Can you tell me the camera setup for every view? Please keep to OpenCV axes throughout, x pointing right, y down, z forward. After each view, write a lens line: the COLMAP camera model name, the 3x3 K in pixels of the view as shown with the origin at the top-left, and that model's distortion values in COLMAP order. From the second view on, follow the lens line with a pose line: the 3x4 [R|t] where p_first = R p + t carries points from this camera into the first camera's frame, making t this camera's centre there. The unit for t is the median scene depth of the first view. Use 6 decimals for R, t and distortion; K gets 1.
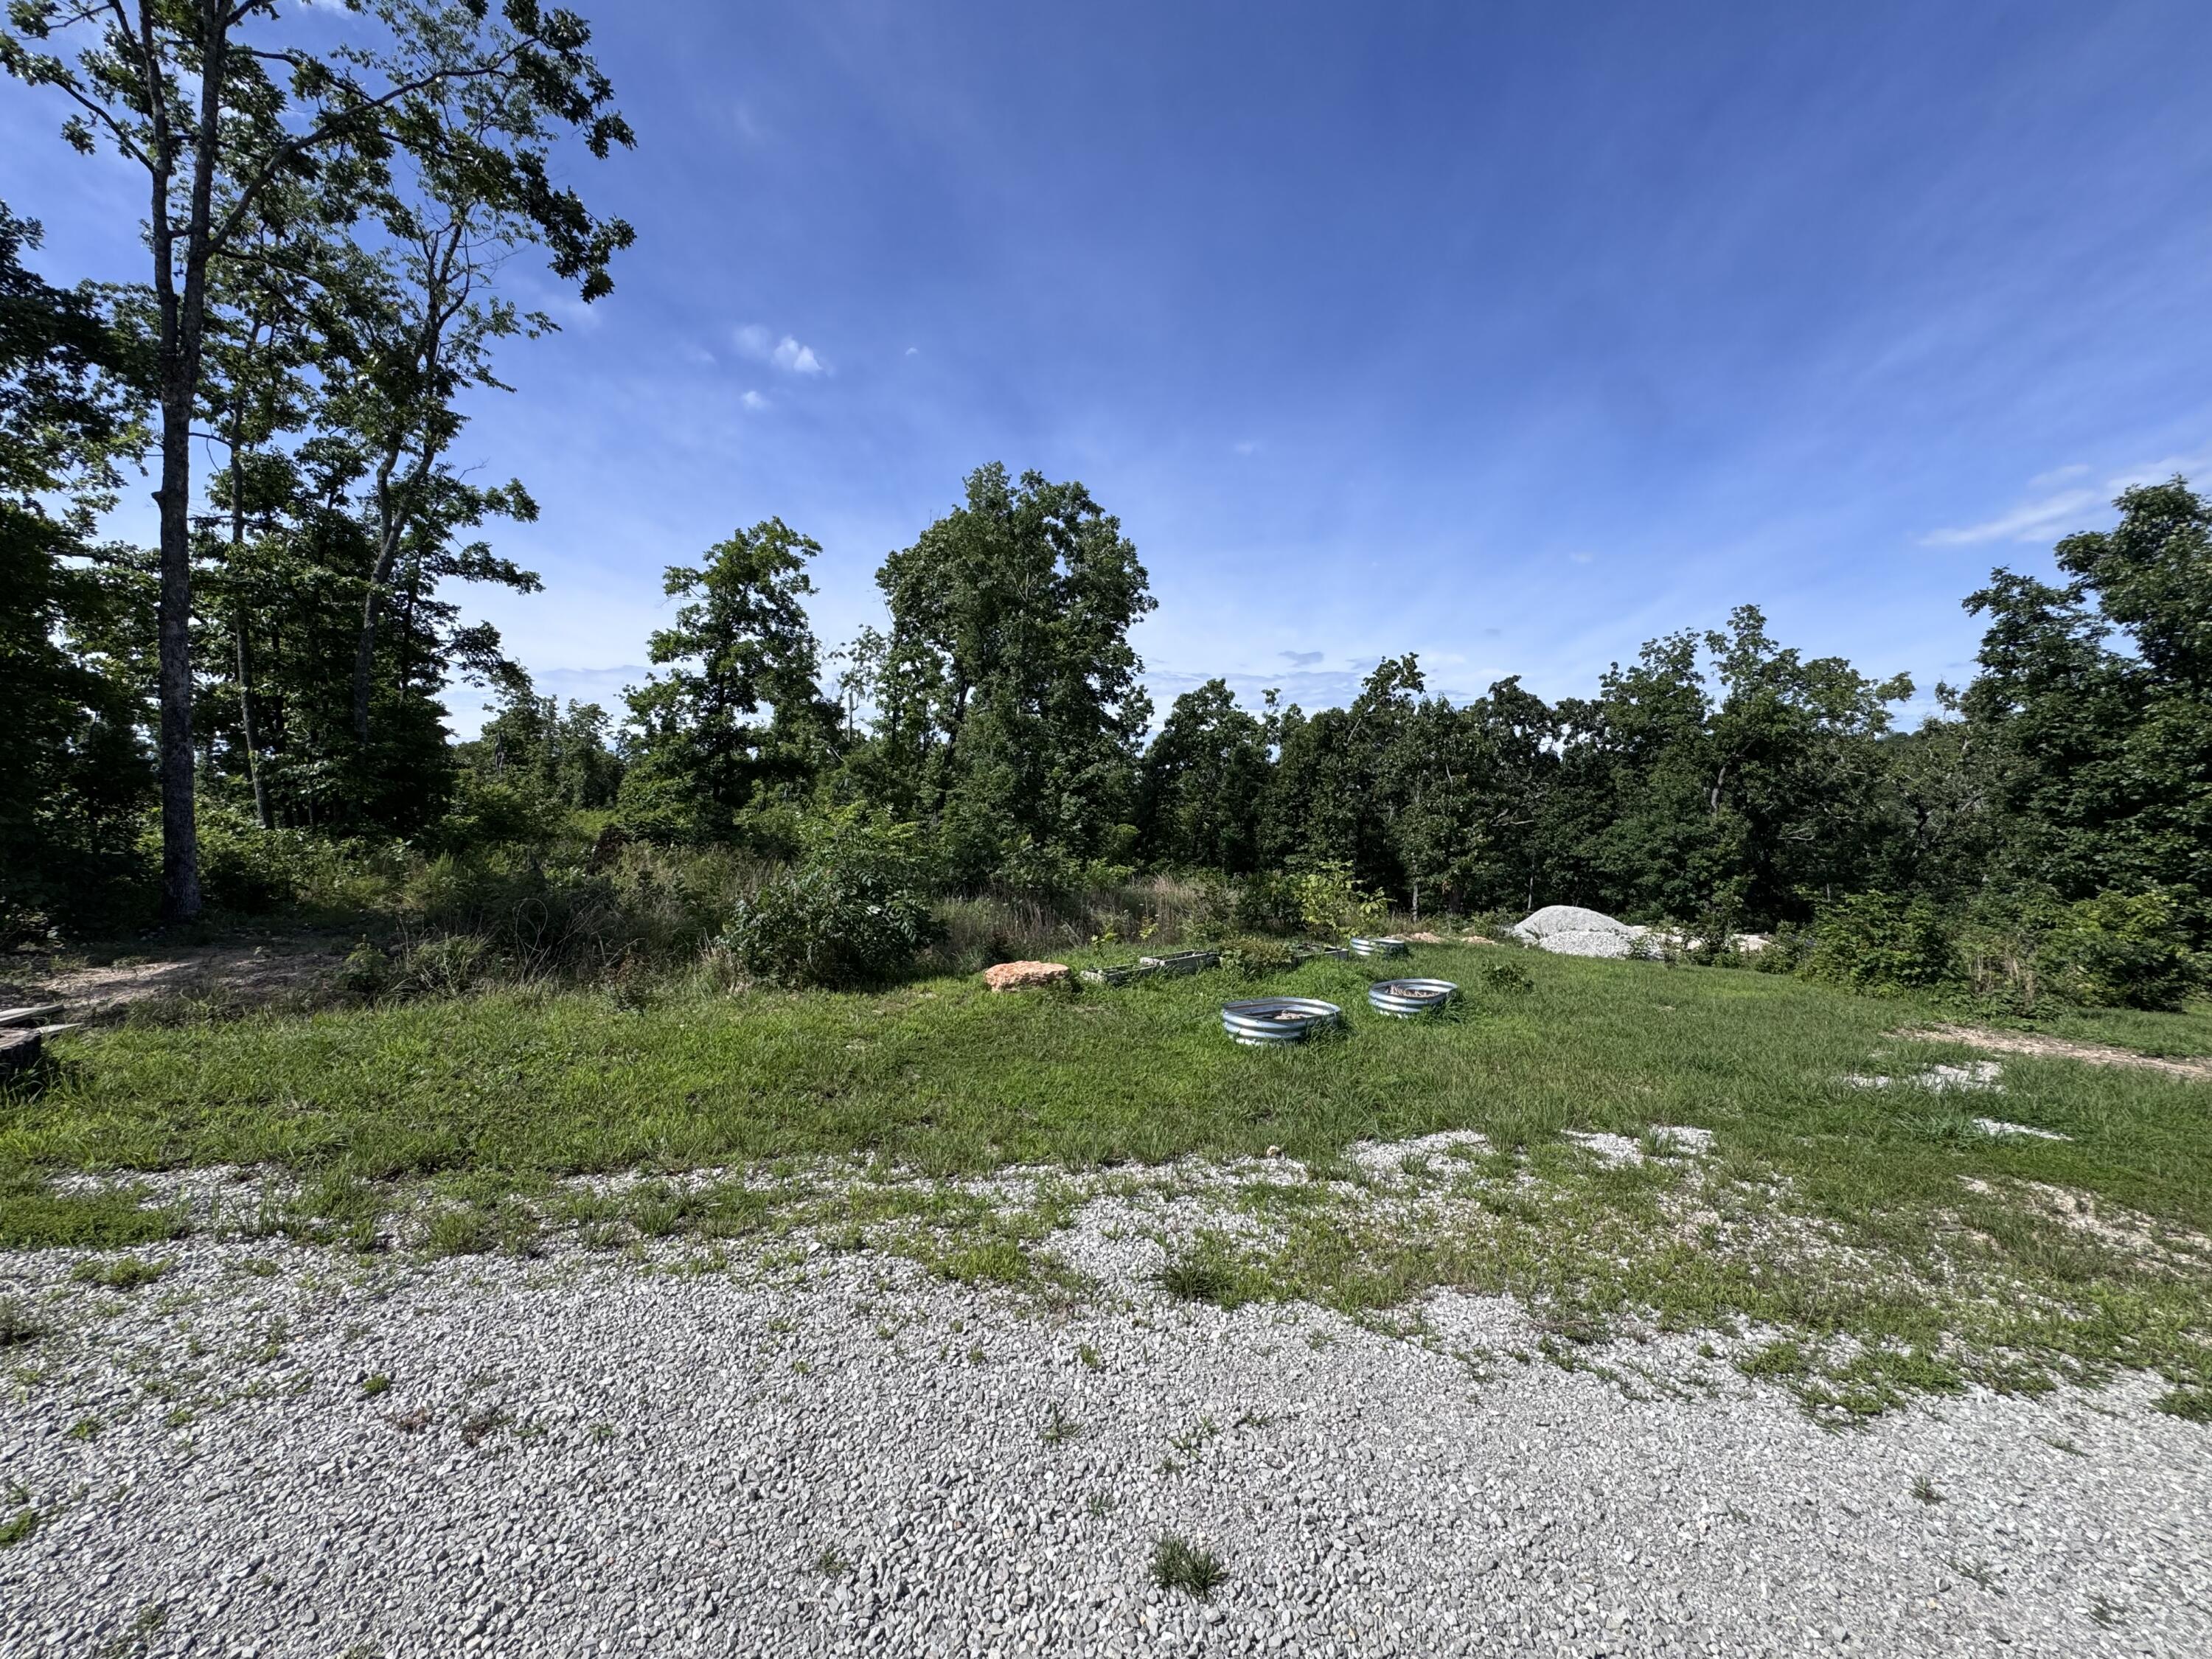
lens RADIAL K [[884.2, 0, 1106.1], [0, 884.2, 830.1], [0, 0, 1]] dist [-0.004086, 0.000193]
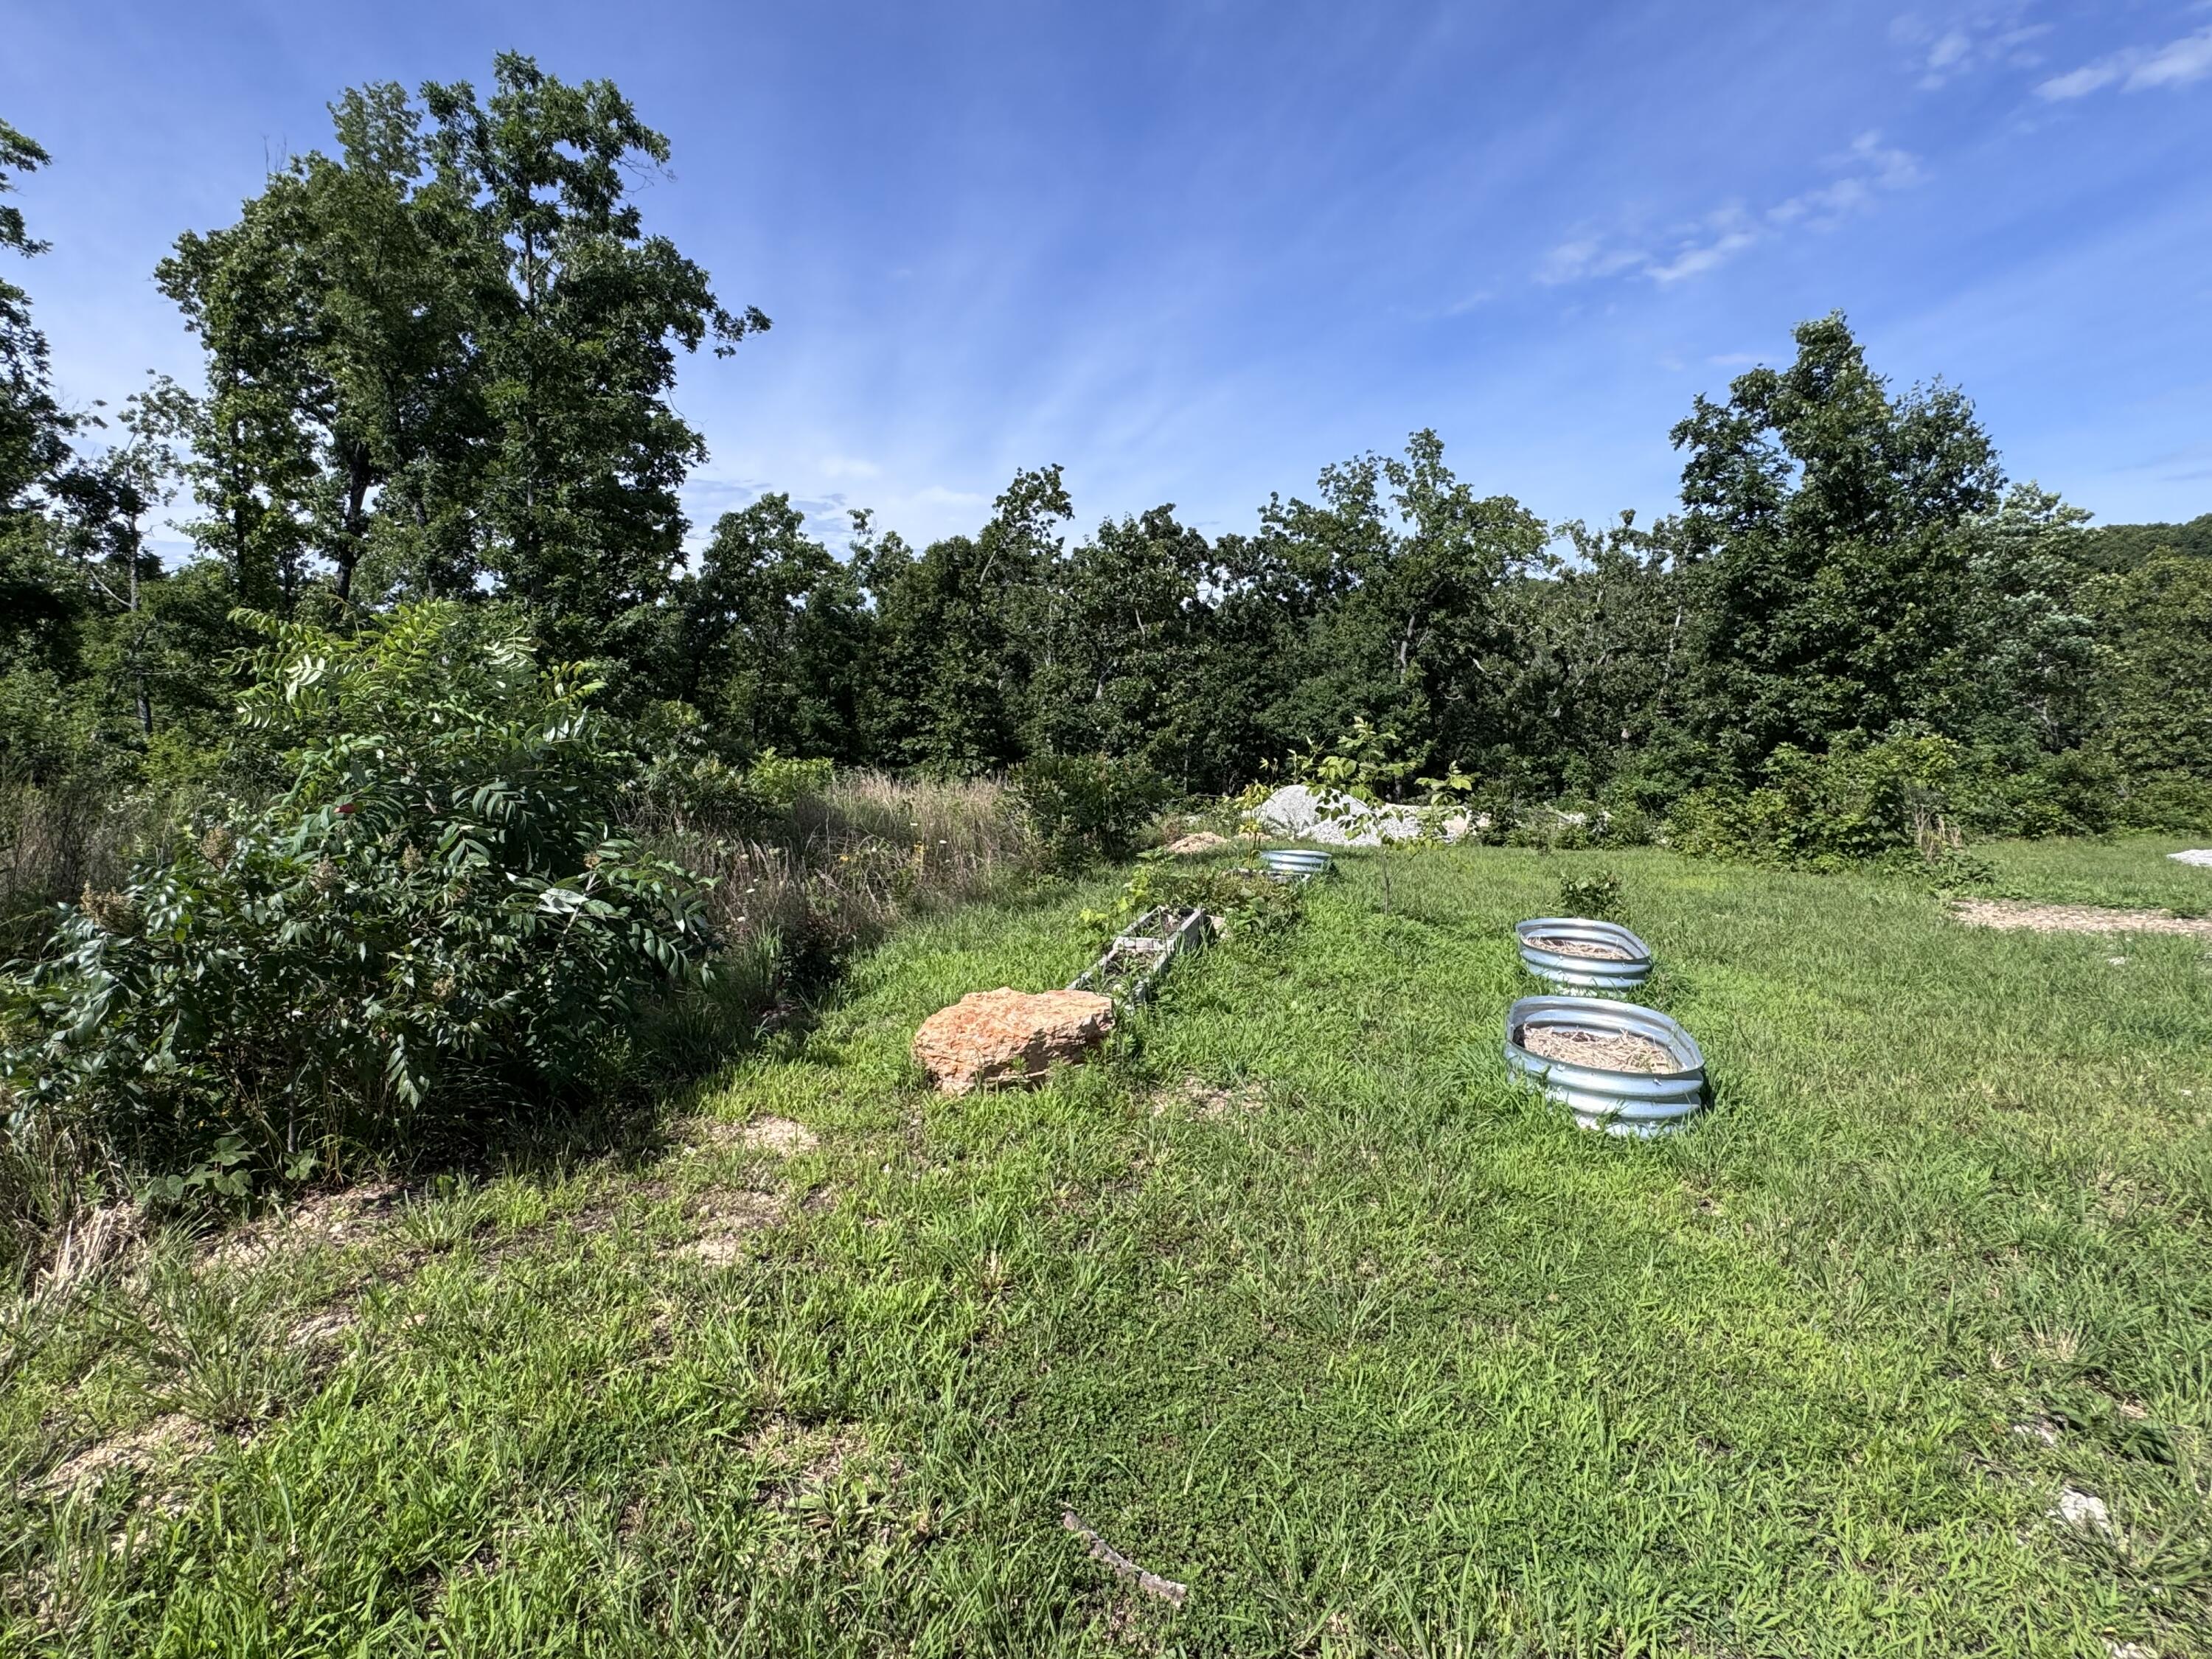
lens RADIAL K [[1123.9, 0, 1104.1], [0, 1123.9, 810.3], [0, 0, 1]] dist [-0.008359, 0.002922]
pose [[0.905316, -0.067109, 0.419402, -0.053919], [0.029258, 0.994947, 0.096047, 0.004063], [-0.423729, -0.074682, 0.902705, 0.112800]]
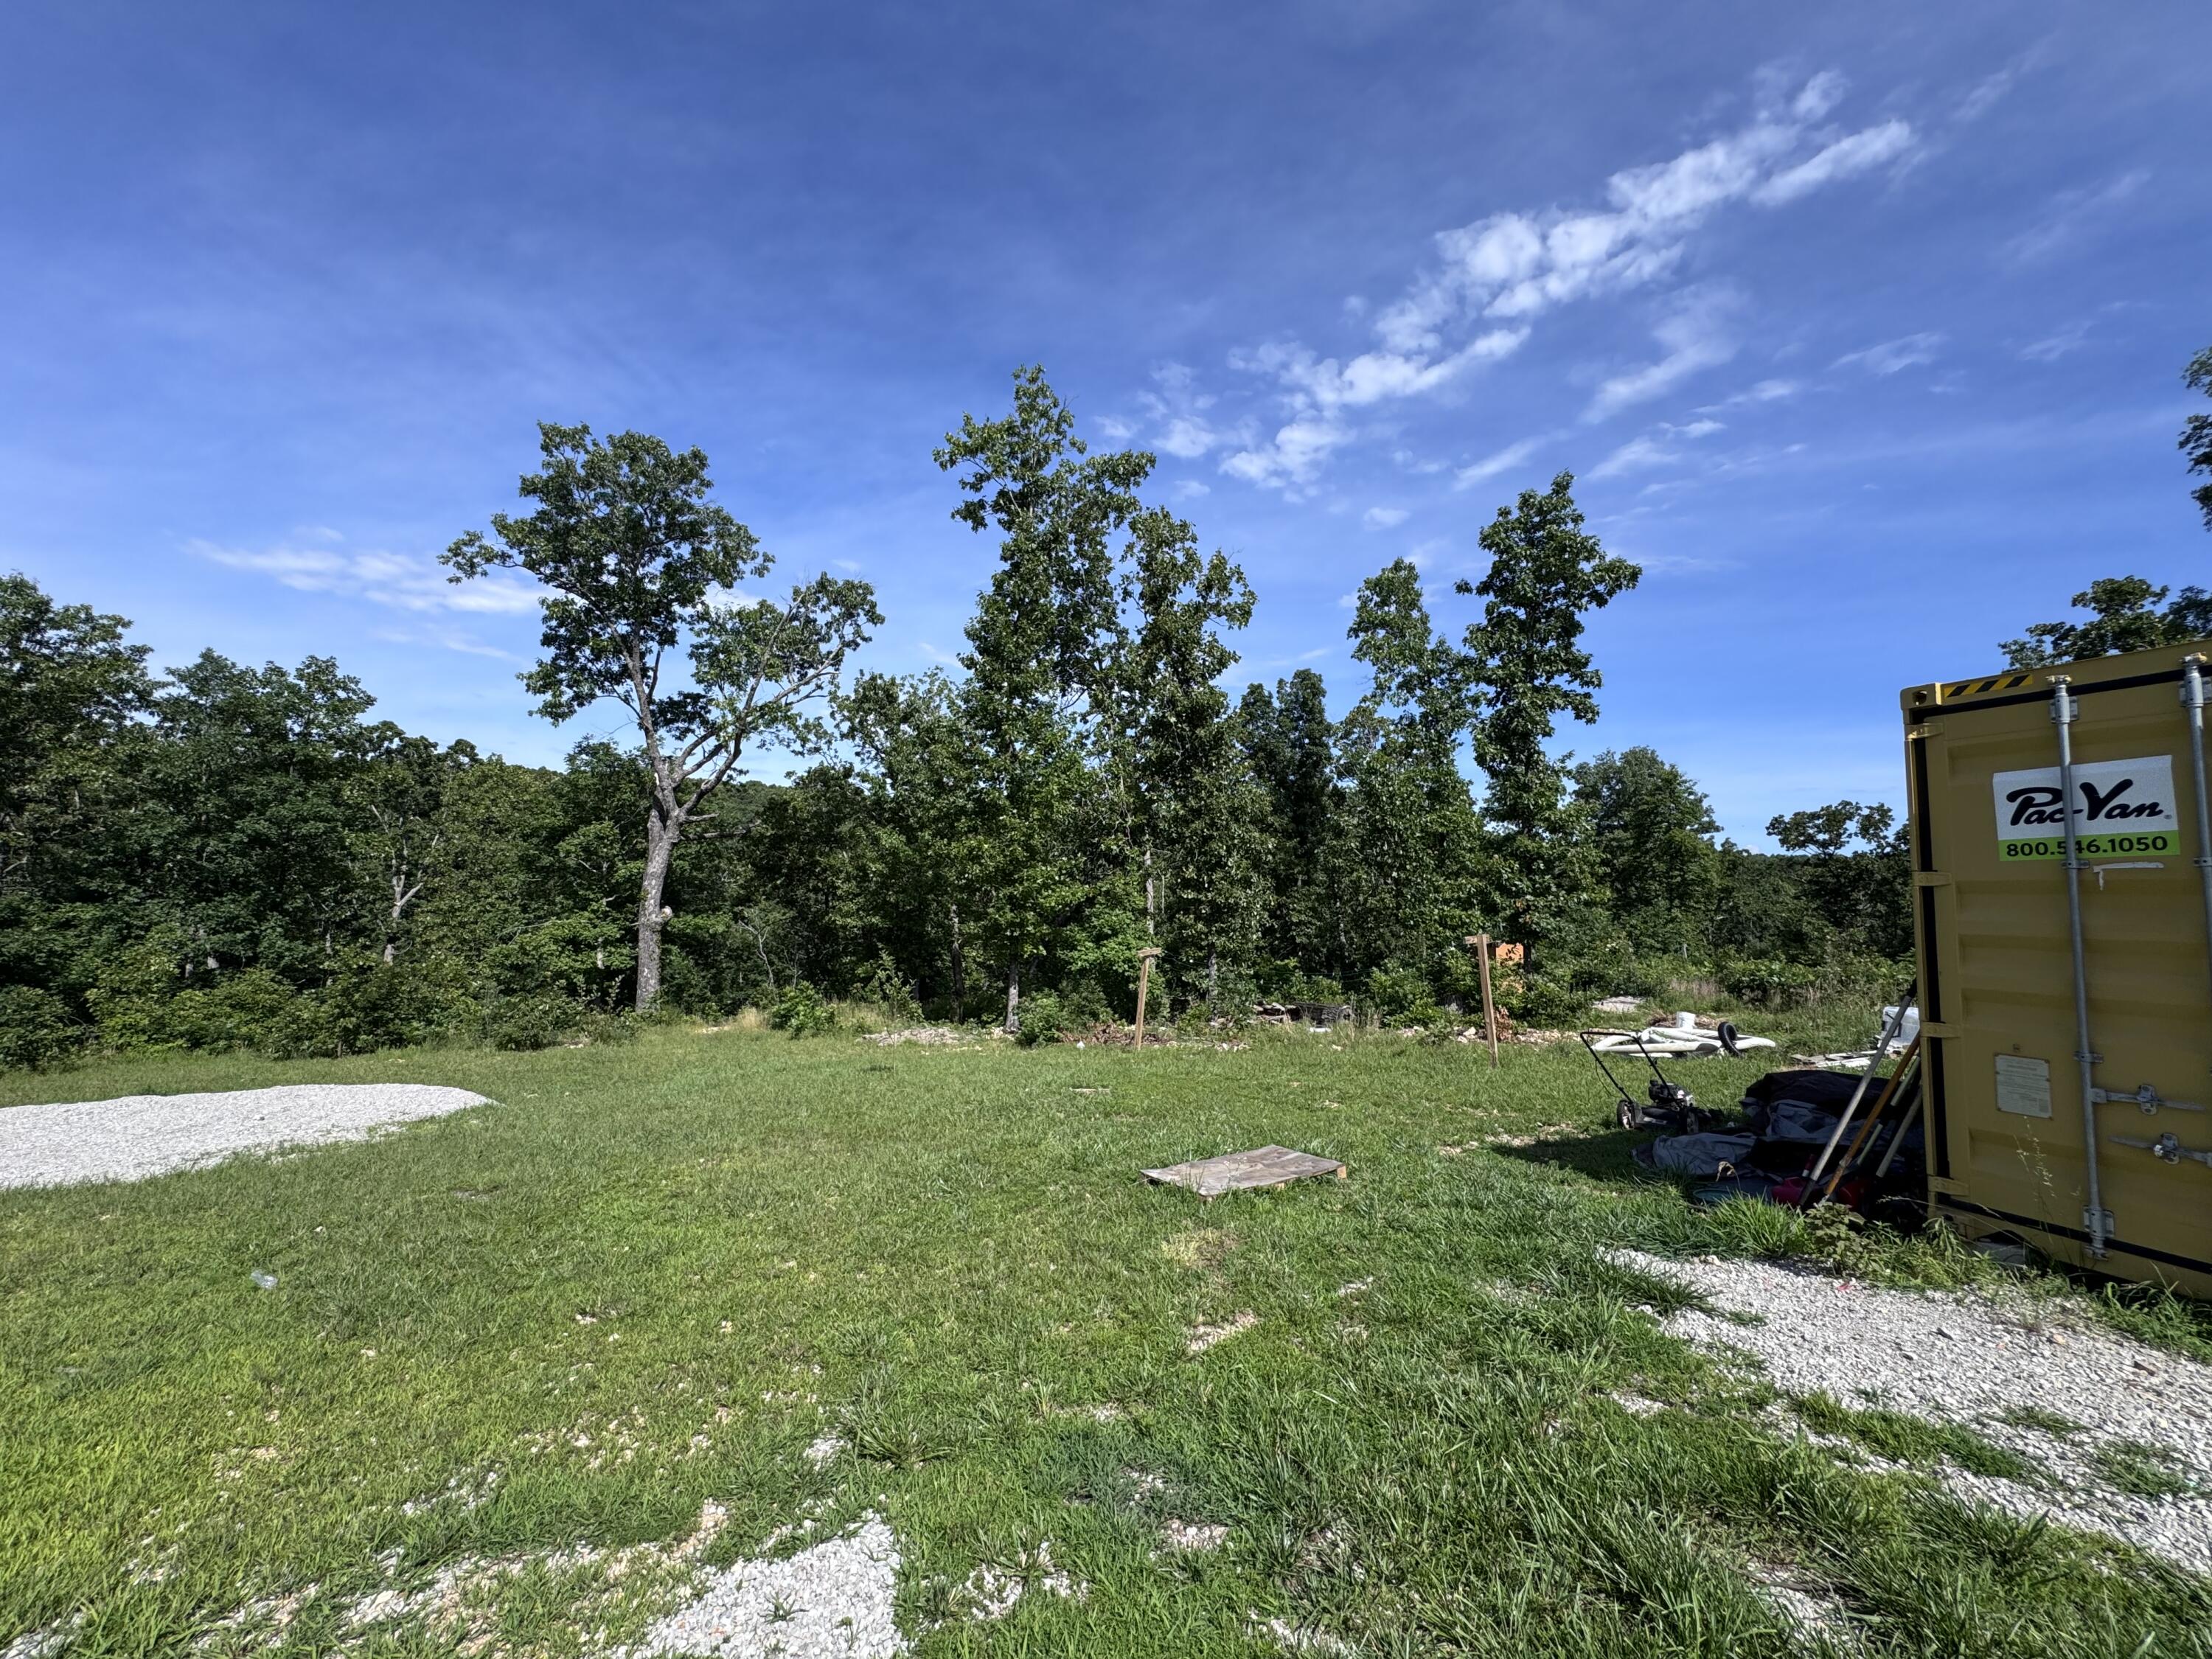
lens RADIAL K [[884.2, 0, 1105.1], [0, 884.2, 830.0], [0, 0, 1]] dist [-0.004086, 0.000193]
pose [[0.003212, 0.064358, 0.997922, 0.438013], [-0.030115, 0.997480, -0.064232, 0.009284], [-0.999541, -0.029846, 0.005142, -0.015488]]
